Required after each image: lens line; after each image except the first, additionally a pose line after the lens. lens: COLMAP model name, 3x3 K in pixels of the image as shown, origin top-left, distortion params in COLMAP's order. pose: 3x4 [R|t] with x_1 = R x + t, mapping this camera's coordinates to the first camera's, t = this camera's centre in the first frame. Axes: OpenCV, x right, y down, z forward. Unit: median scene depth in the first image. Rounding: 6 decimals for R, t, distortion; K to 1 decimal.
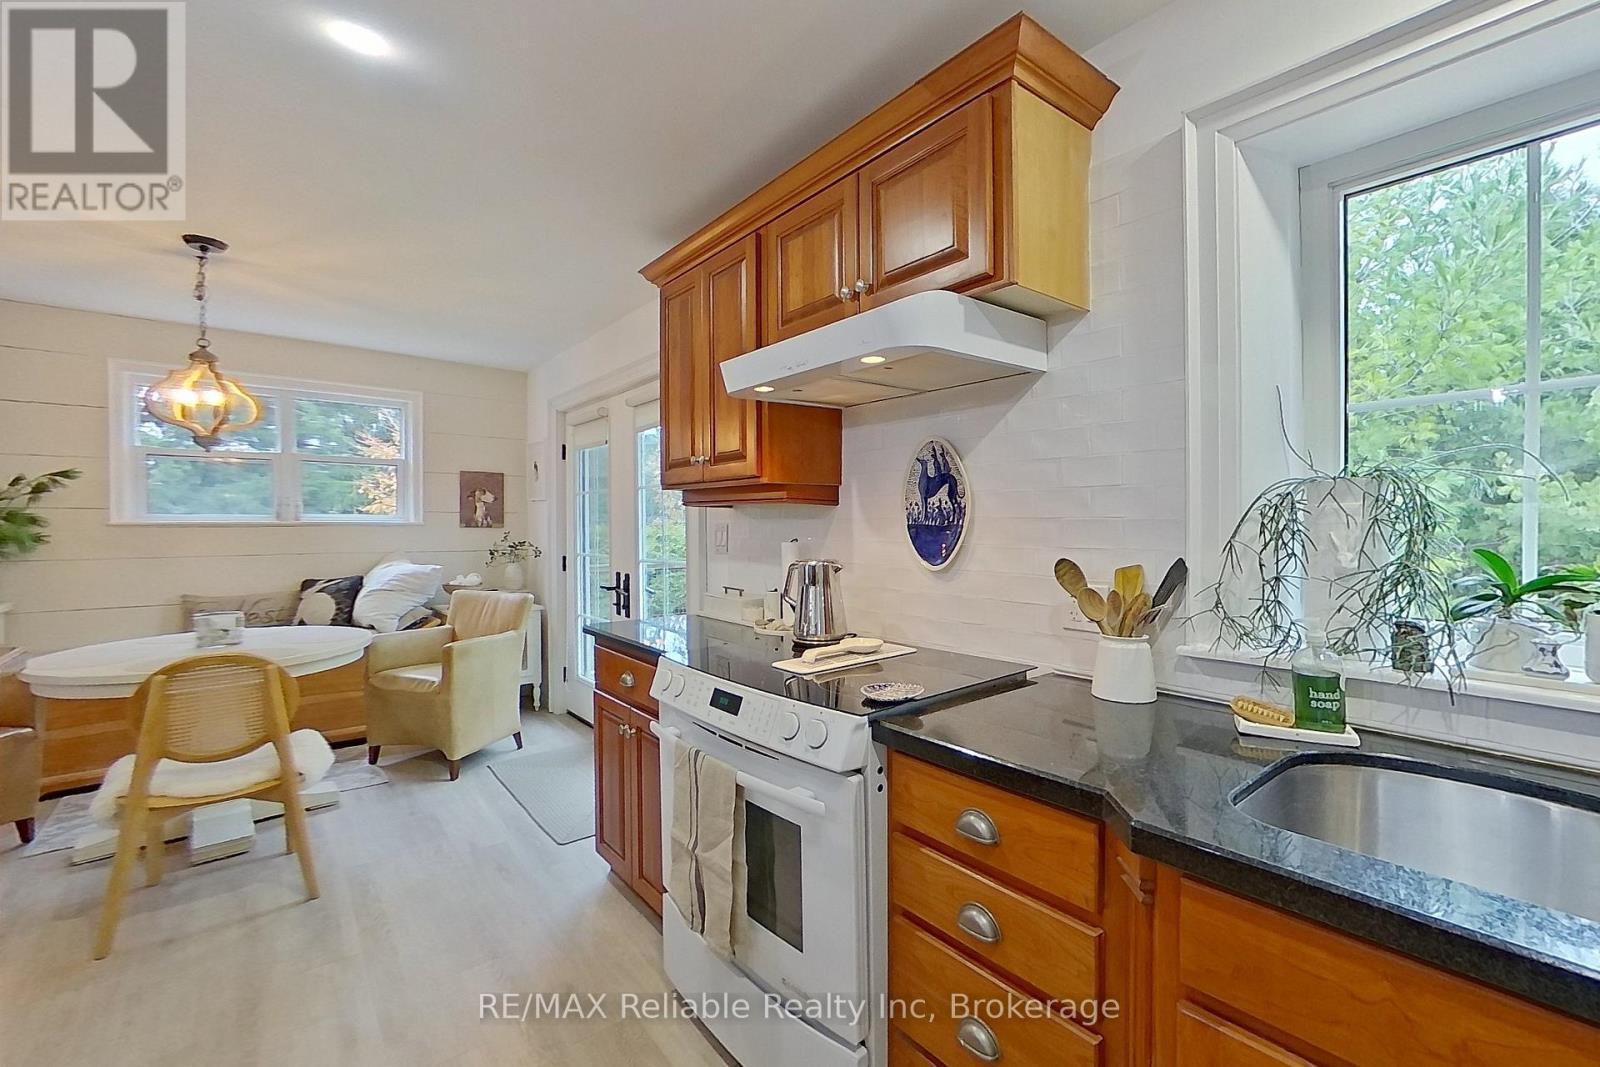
lens RADIAL K [[671.6, 0, 800.8], [0, 671.6, 534.1], [0, 0, 1]] dist [0.000360, -0.000095]
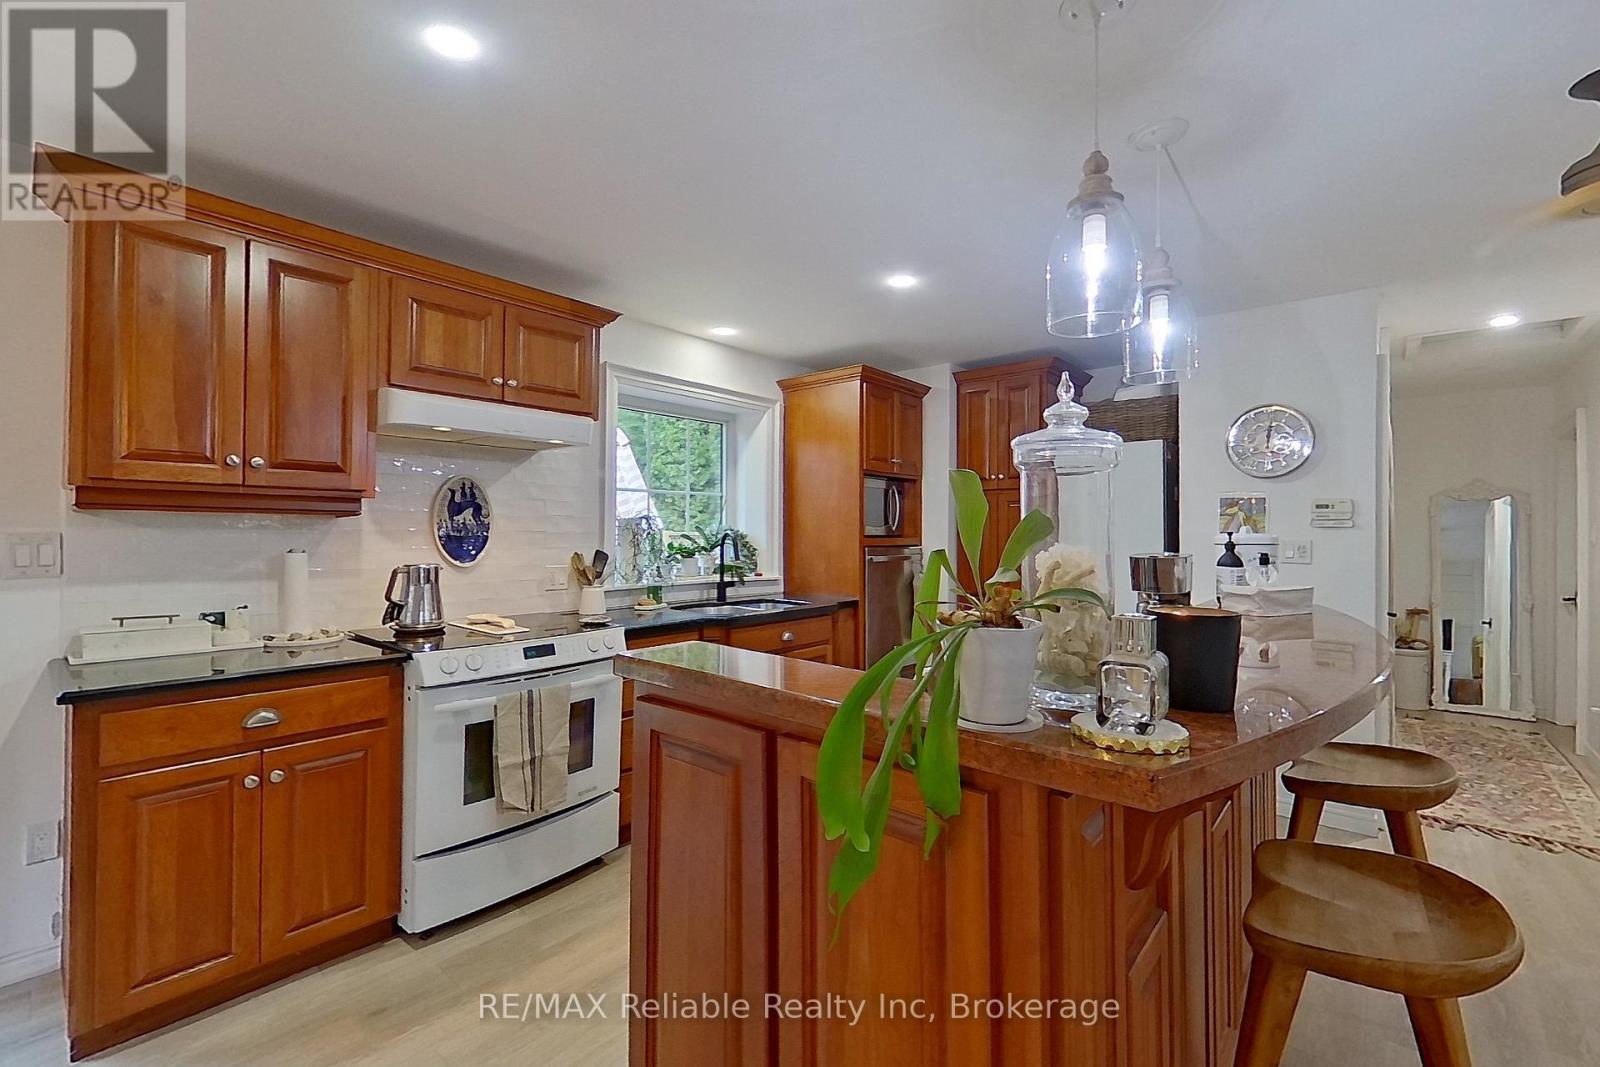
lens RADIAL K [[670.2, 0, 802.8], [0, 670.2, 528.7], [0, 0, 1]] dist [0.000160, -0.000056]
pose [[-0.163763, 0.007304, 0.986473, -1.920449], [0.010905, 0.999925, -0.005593, -0.016566], [-0.986439, 0.009842, -0.163831, 0.727432]]
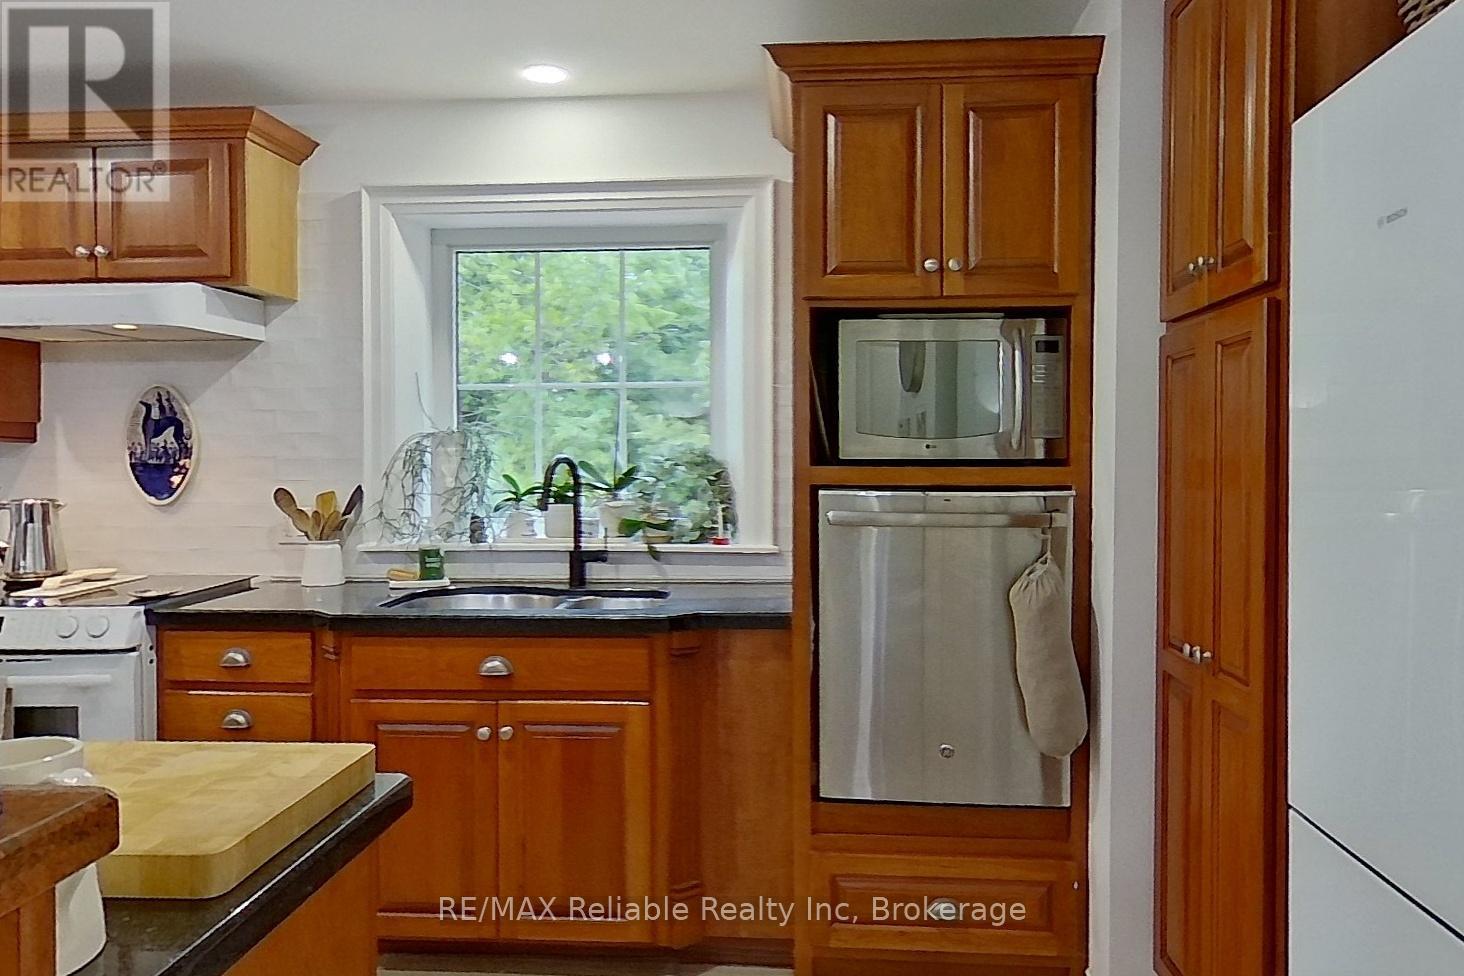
lens RADIAL K [[1087.4, 0, 731.9], [0, 1087.4, 420.6], [0, 0, 1]] dist [-0.048668, -0.000587]
pose [[0.685299, 0.019586, 0.727998, -0.623810], [0.016569, 0.998960, -0.042474, 0.010331], [-0.728073, 0.041170, 0.684262, -1.264226]]
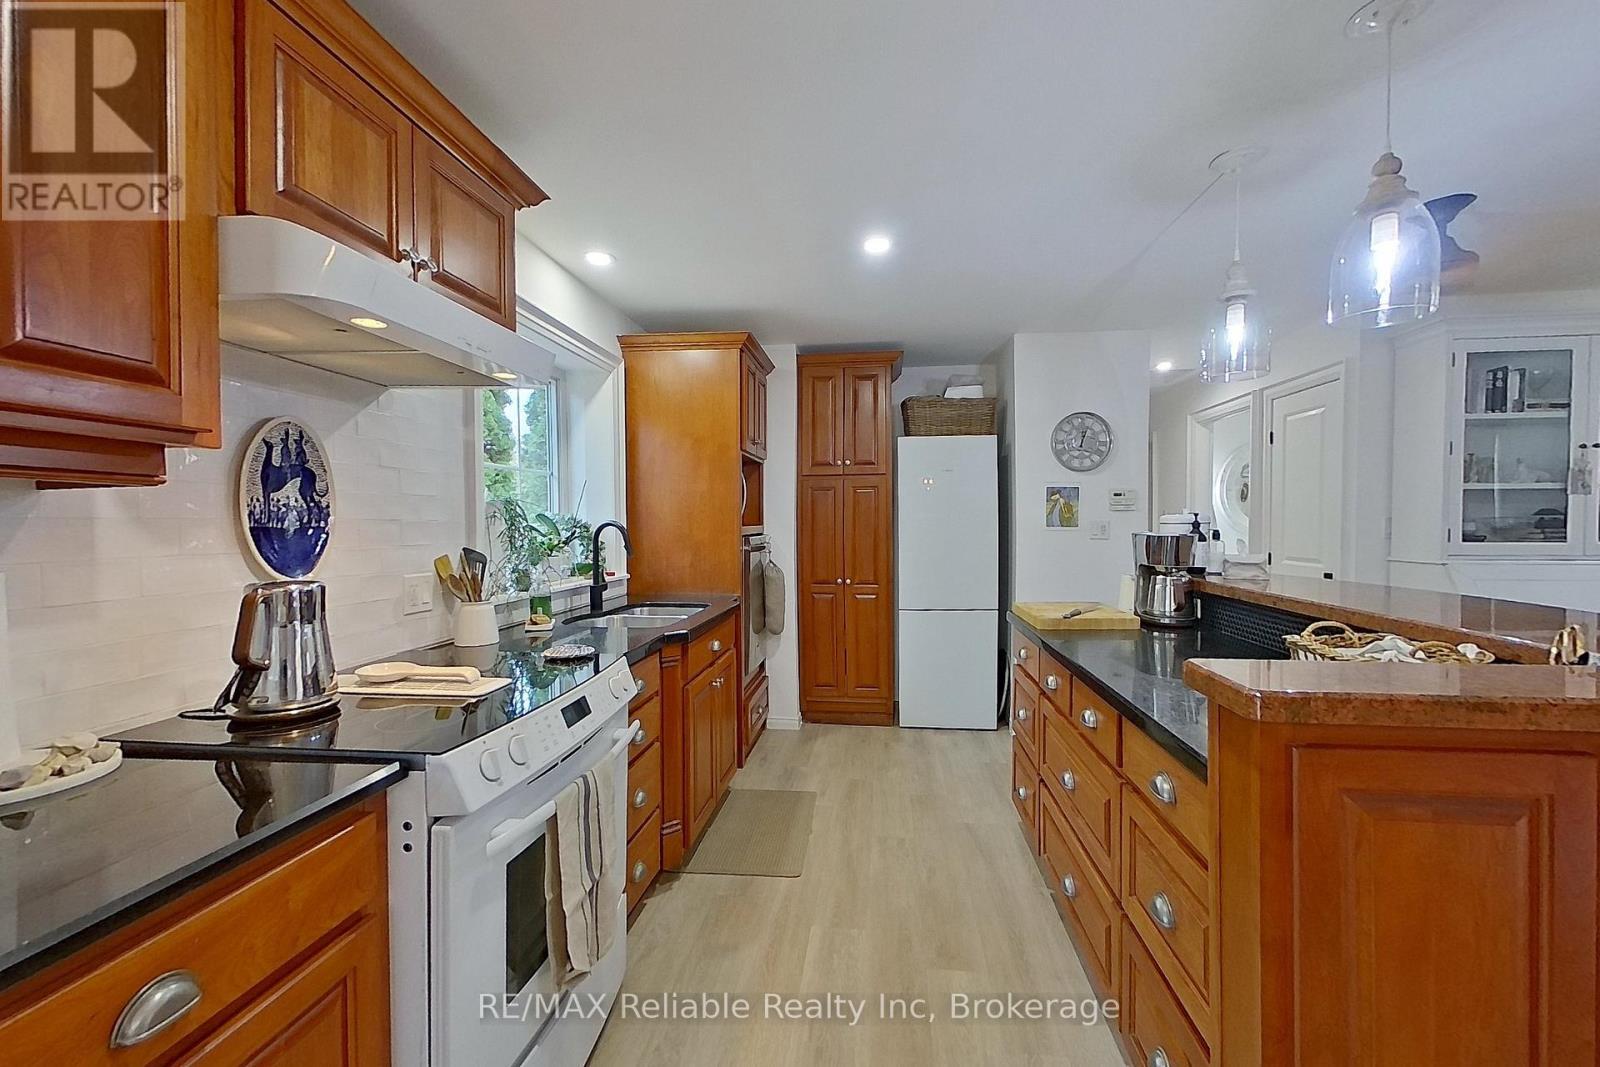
lens RADIAL K [[652.3, 0, 802.9], [0, 652.3, 541.2], [0, 0, 1]] dist [0.002223, 0.000072]
pose [[-0.683118, -0.011418, 0.730219, -1.116077], [0.022189, 0.999092, 0.036380, -0.016411], [-0.729971, 0.041054, -0.682244, 1.540225]]
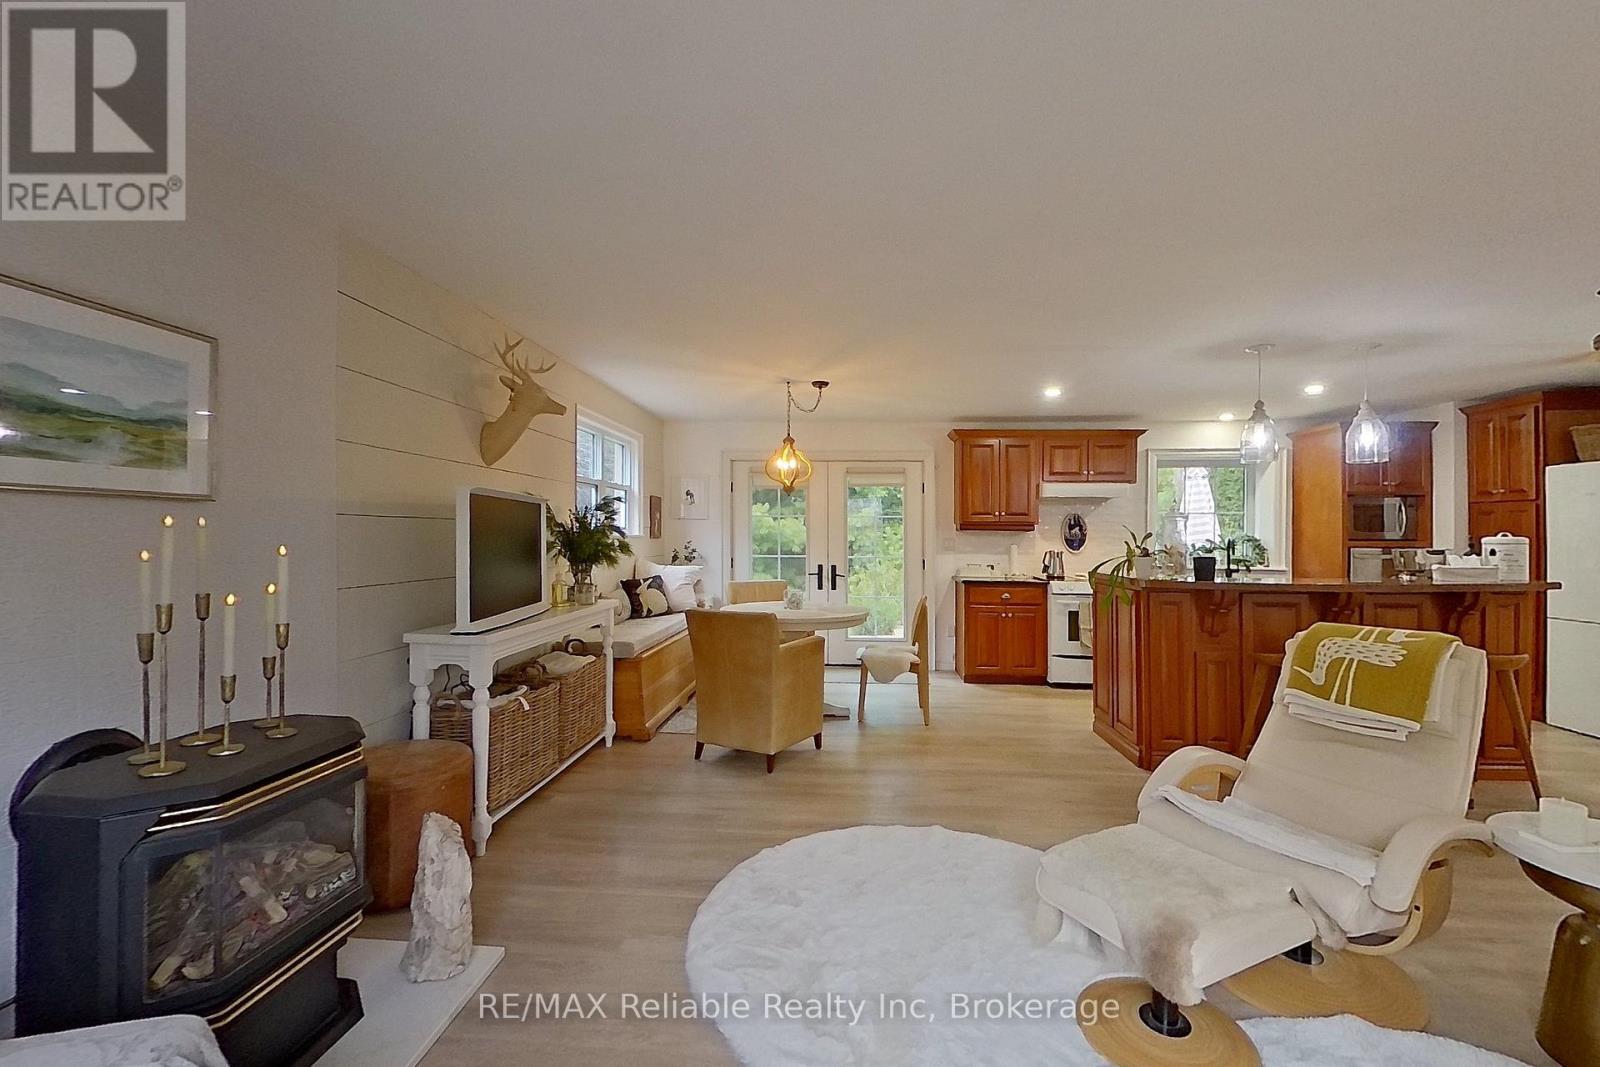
lens RADIAL K [[655.5, 0, 822.5], [0, 655.5, 534.2], [0, 0, 1]] dist [0.000281, -0.000086]
pose [[0.684266, 0.007943, 0.729190, -4.229493], [0.006167, 0.999842, -0.016678, 0.012409], [-0.729207, 0.015910, 0.684108, -0.414022]]
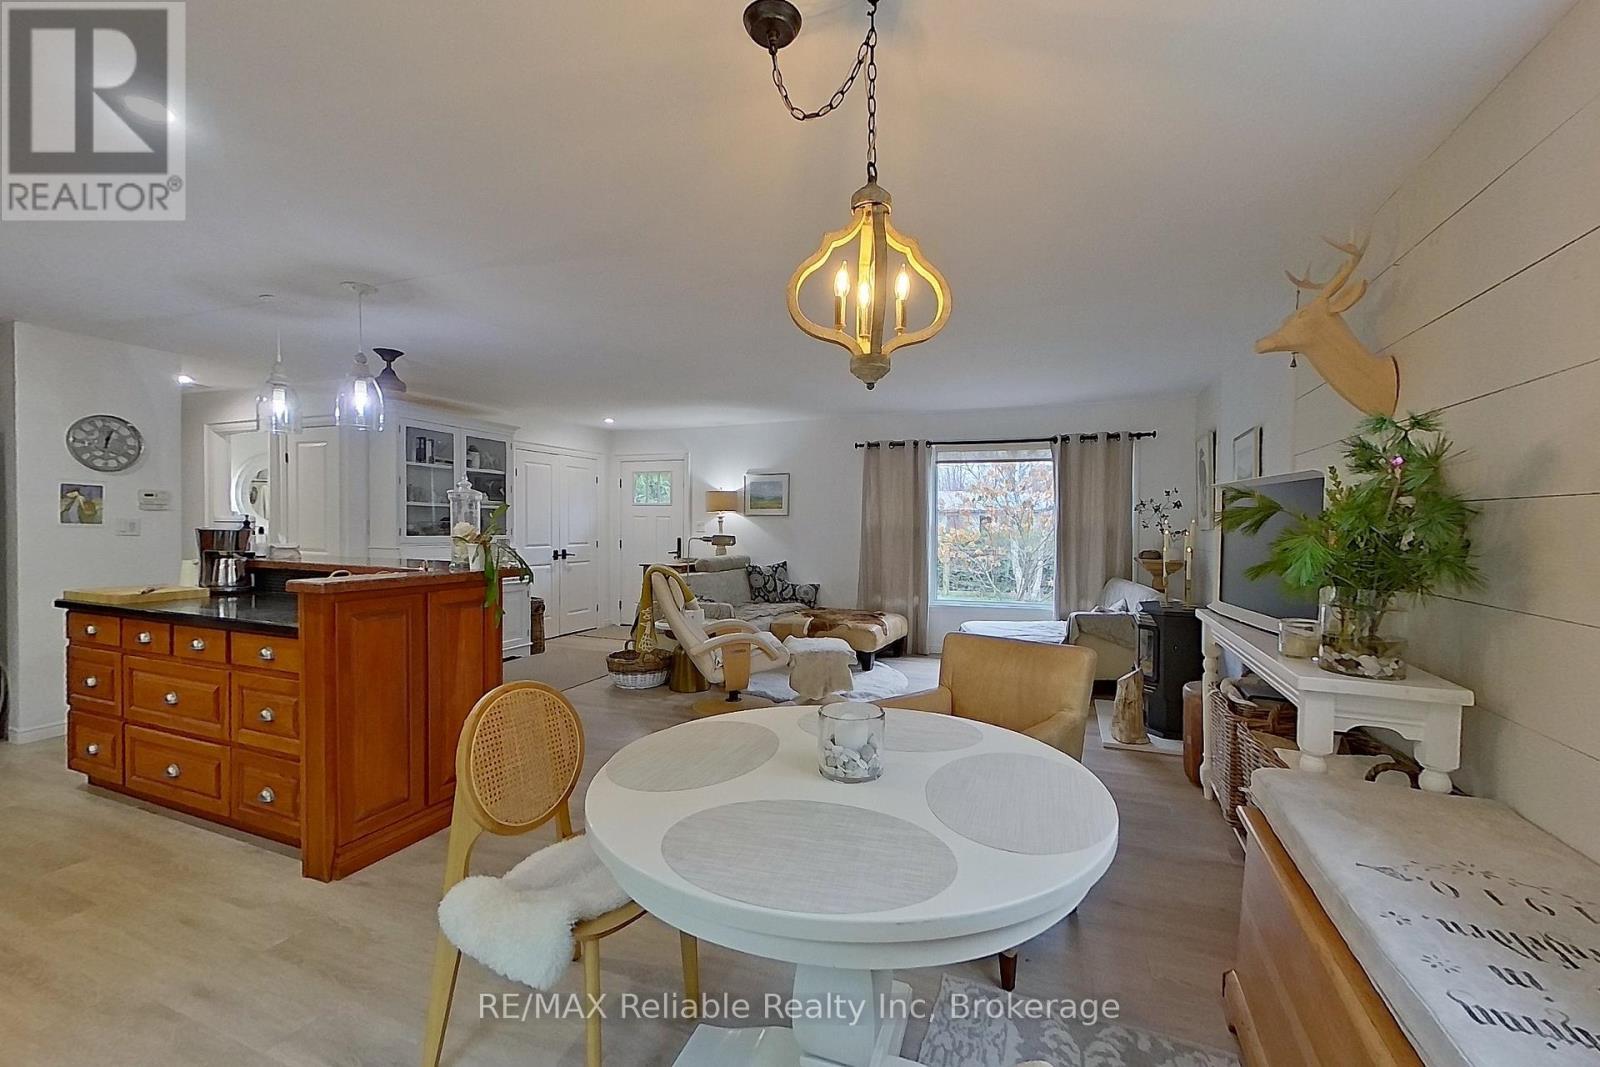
lens RADIAL K [[652.3, 0, 802.9], [0, 652.3, 541.2], [0, 0, 1]] dist [0.002223, 0.000072]
pose [[-0.879618, 0.004626, -0.475659, -1.247942], [-0.015653, 0.999130, 0.038665, -0.034879], [0.475424, 0.041456, -0.878780, 2.851082]]
